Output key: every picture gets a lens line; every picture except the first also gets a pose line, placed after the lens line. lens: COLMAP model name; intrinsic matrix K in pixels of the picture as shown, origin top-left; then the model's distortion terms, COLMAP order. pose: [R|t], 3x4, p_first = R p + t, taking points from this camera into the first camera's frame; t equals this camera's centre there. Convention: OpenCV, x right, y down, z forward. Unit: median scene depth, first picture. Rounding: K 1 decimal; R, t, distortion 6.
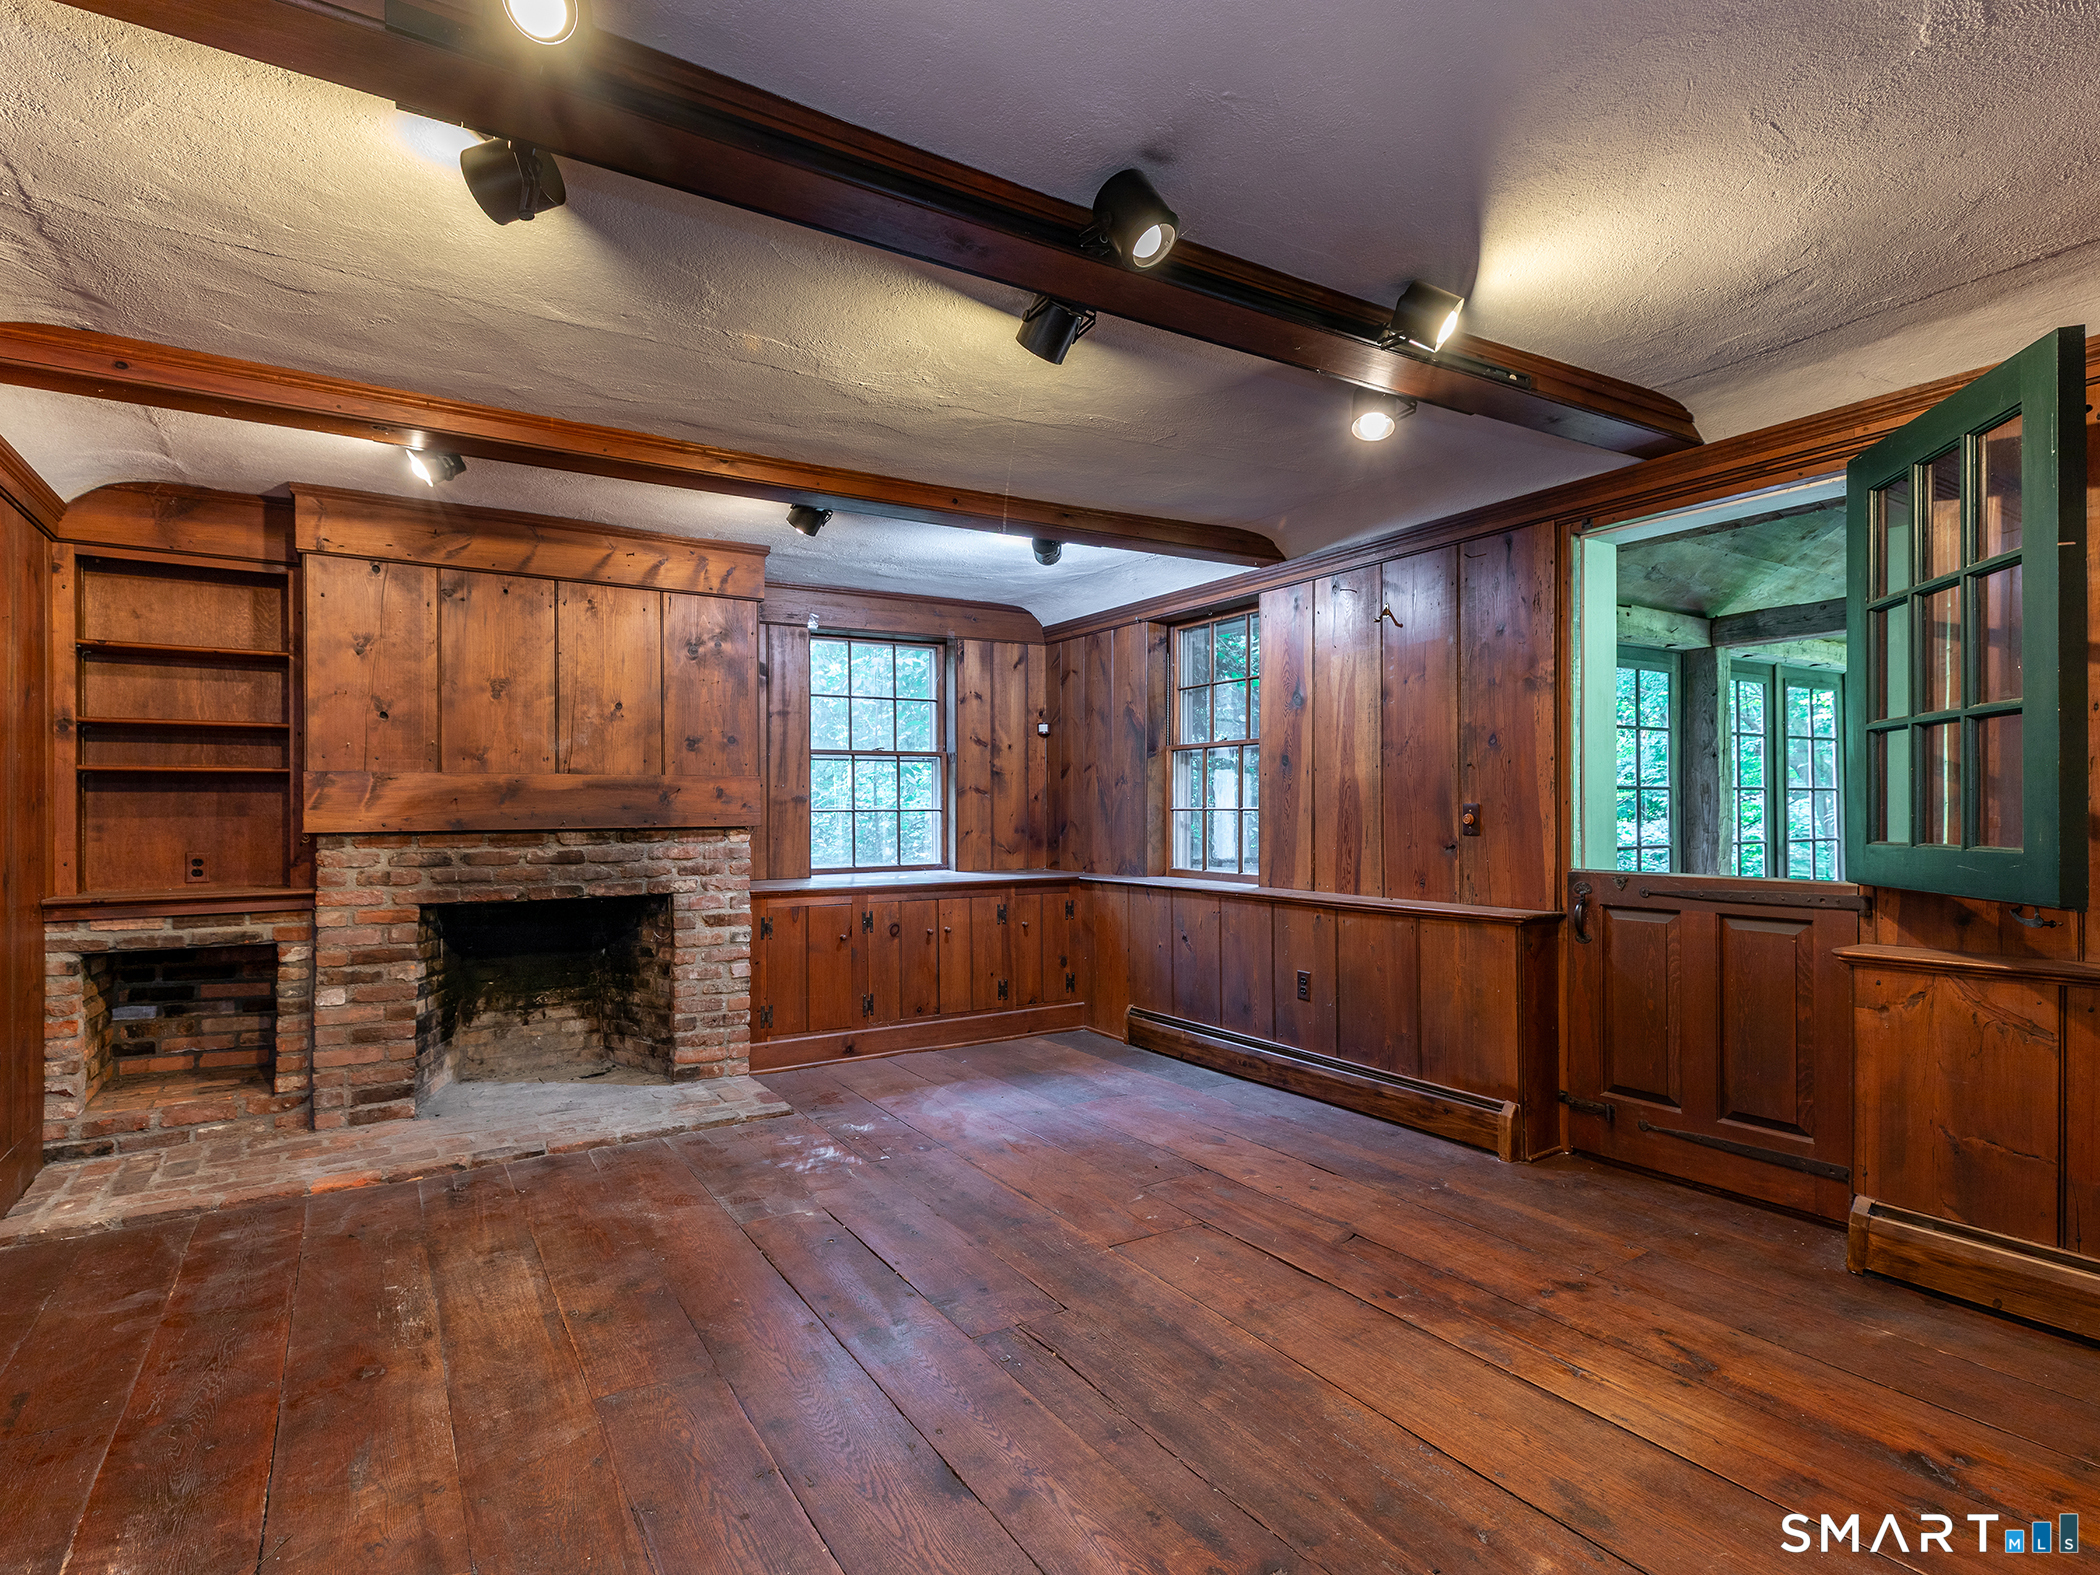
lens RADIAL K [[1057.8, 0, 1054.9], [0, 1057.8, 799.3], [0, 0, 1]] dist [0.003358, 0.000148]
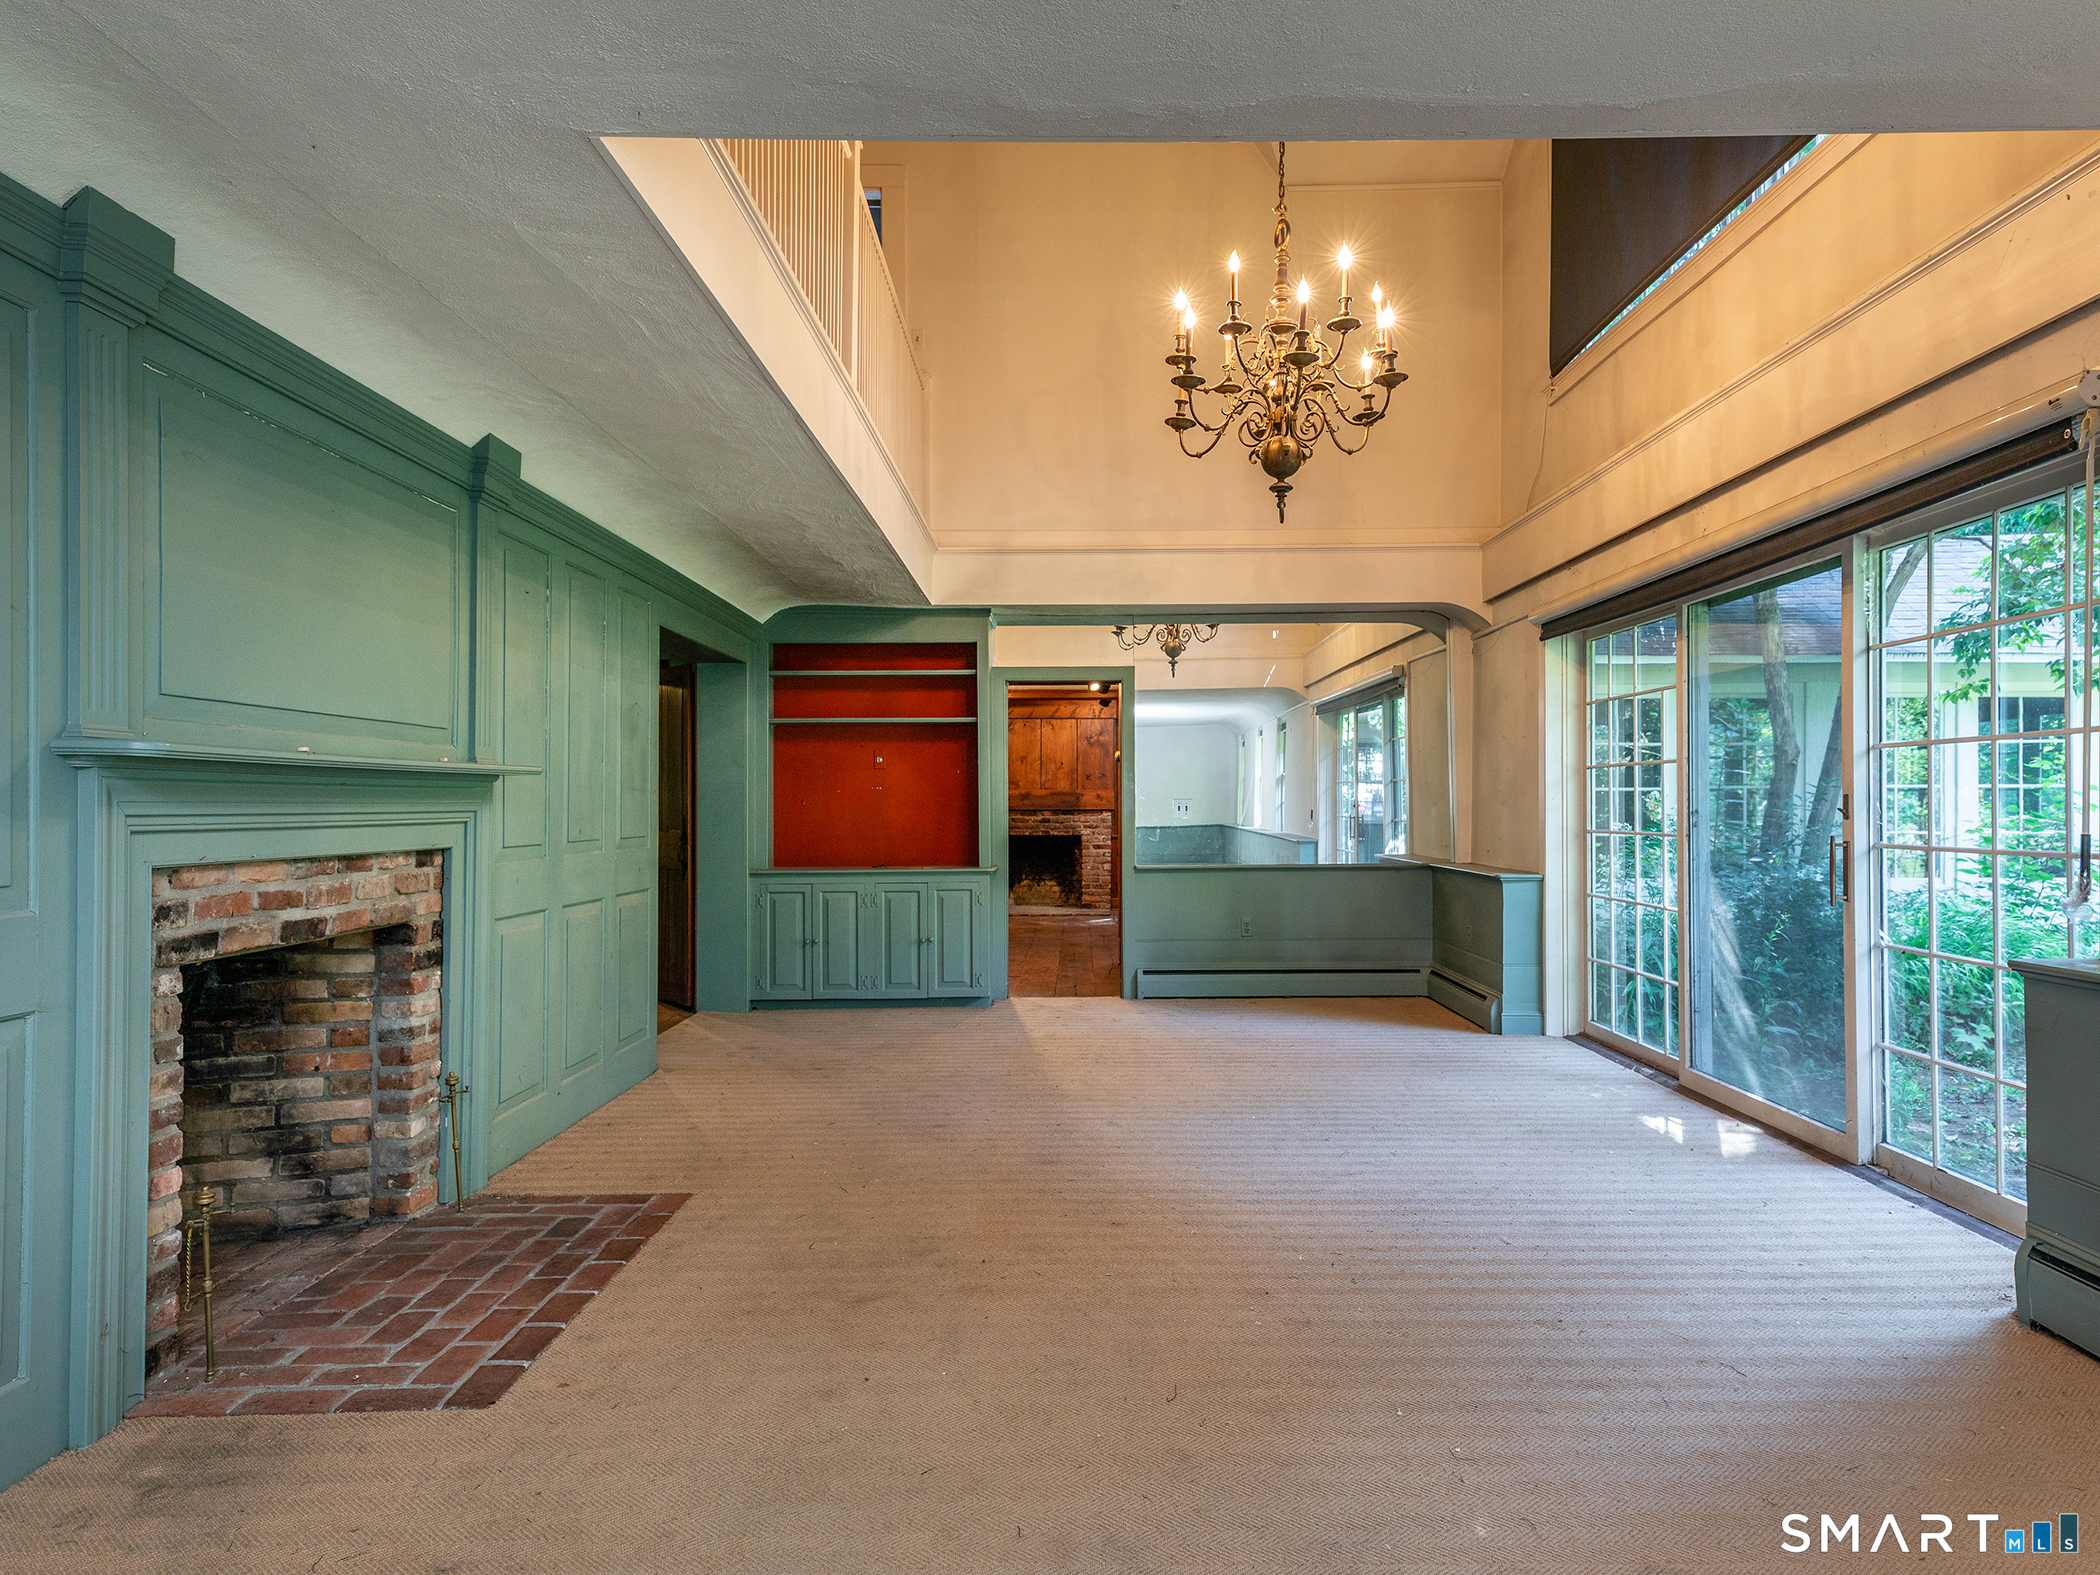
lens RADIAL K [[1174.8, 0, 1054.0], [0, 1174.8, 789.1], [0, 0, 1]] dist [0.000024, 0.000000]
pose [[0.827337, -0.003977, -0.561692, 1.199389], [0.000256, 0.999978, -0.006703, -0.004515], [0.561706, 0.005402, 0.827319, -1.417286]]
